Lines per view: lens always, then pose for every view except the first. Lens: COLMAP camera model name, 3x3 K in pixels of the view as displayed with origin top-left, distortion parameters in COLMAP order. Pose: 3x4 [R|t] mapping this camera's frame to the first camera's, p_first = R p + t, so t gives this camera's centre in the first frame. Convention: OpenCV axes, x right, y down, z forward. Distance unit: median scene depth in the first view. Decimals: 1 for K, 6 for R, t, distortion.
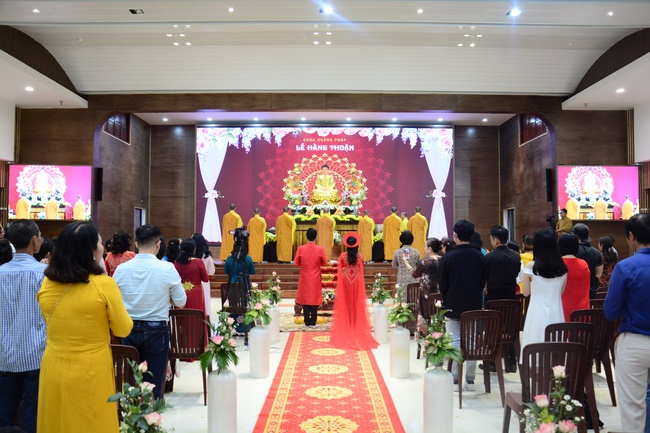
lens RADIAL K [[521.6, 0, 324.9], [0, 521.6, 218.4], [0, 0, 1]] dist [-0.070346, -0.000939]
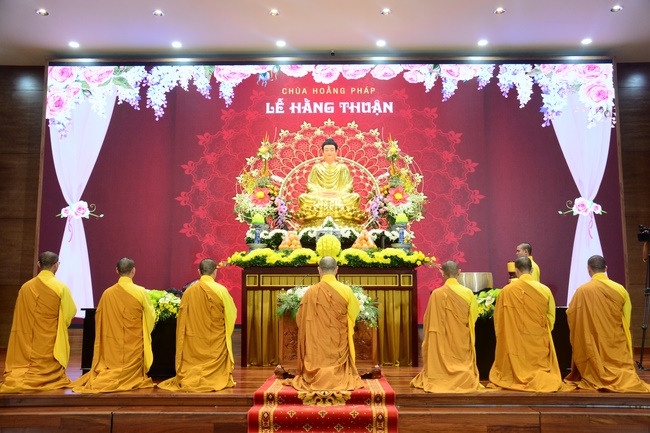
lens RADIAL K [[667.7, 0, 325.4], [0, 667.7, 215.2], [0, 0, 1]] dist [-0.014021, 0.000000]
pose [[0.999855, -0.004182, -0.016484, 0.005931], [0.002484, 0.994813, -0.101690, 0.016563], [0.016824, 0.101634, 0.994680, 0.432462]]
